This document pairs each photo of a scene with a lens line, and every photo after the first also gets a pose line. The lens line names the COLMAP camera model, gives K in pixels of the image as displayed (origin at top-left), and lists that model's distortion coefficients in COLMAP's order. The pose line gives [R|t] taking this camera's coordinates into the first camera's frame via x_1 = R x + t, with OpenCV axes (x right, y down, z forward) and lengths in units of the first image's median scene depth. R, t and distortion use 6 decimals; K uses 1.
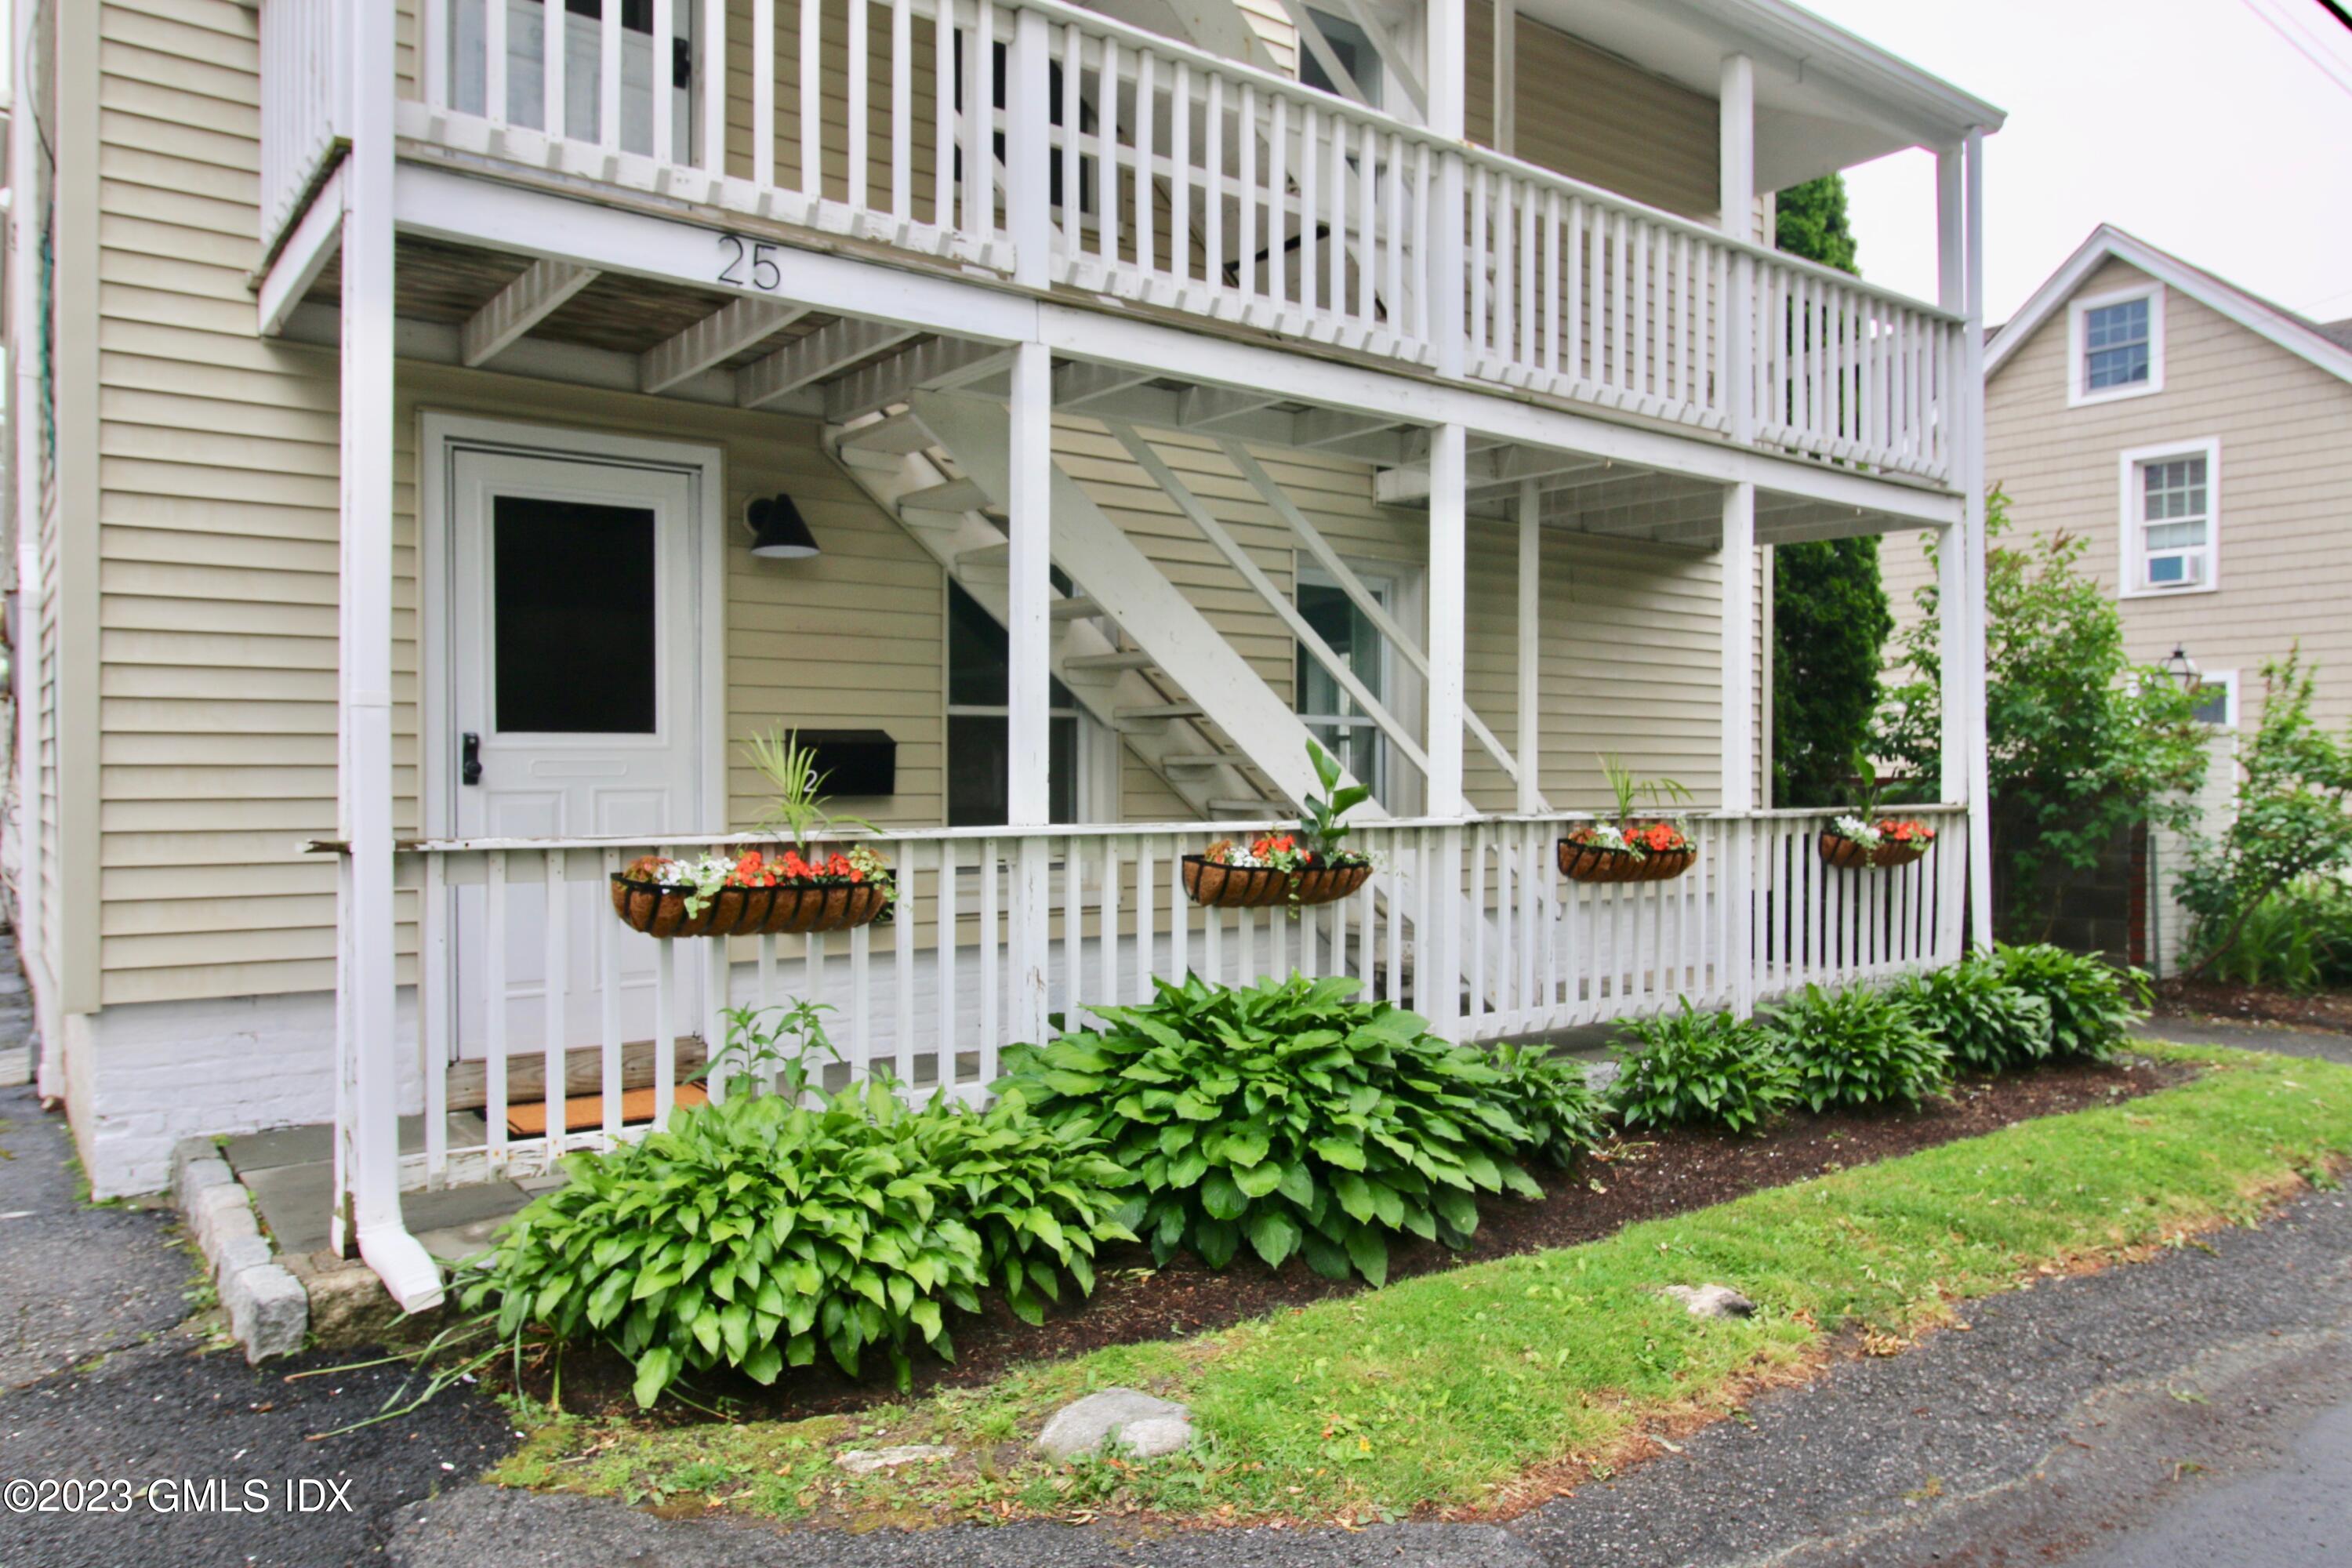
lens RADIAL K [[1568.1, 0, 1176.0], [0, 1568.1, 784.0], [0, 0, 1]] dist [0.000599, 0.000023]
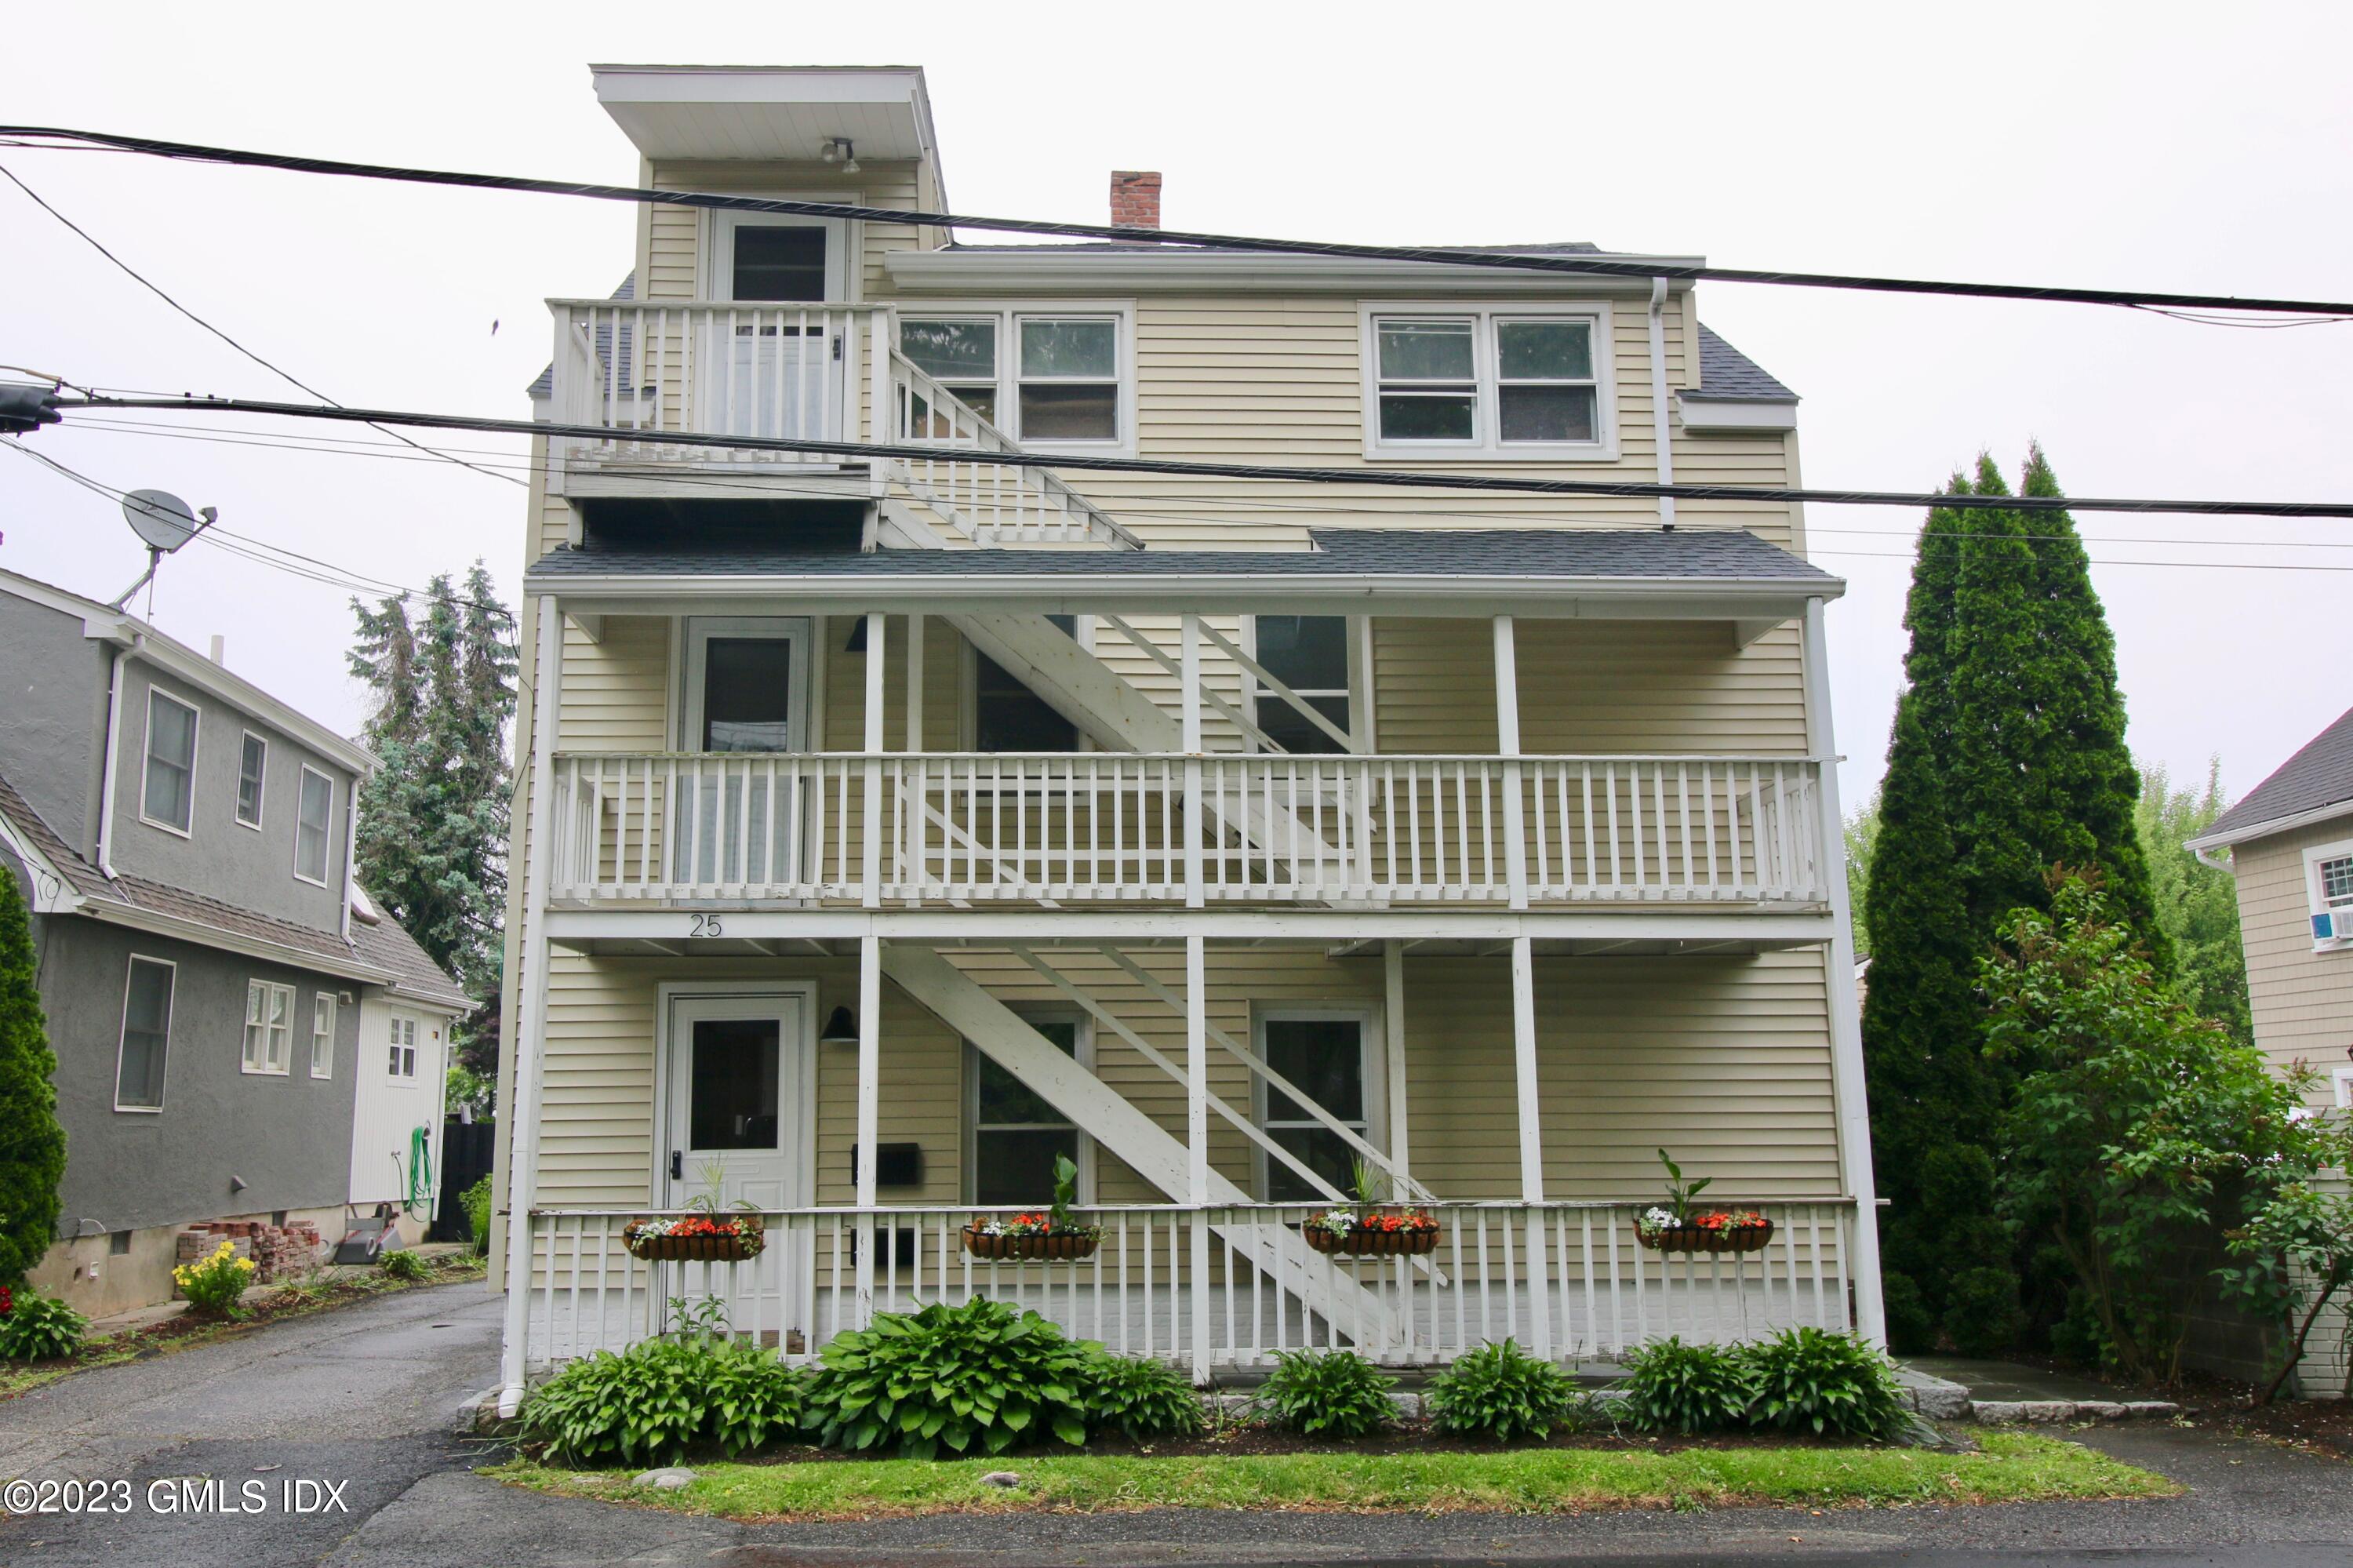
lens RADIAL K [[1962.4, 0, 1176.5], [0, 1962.4, 784.0], [0, 0, 1]] dist [-0.002312, -0.001353]
pose [[0.840893, -0.101208, -0.531653, 1.315254], [0.005941, 0.984026, -0.177928, -0.042757], [0.541168, 0.146460, 0.828062, -0.662523]]
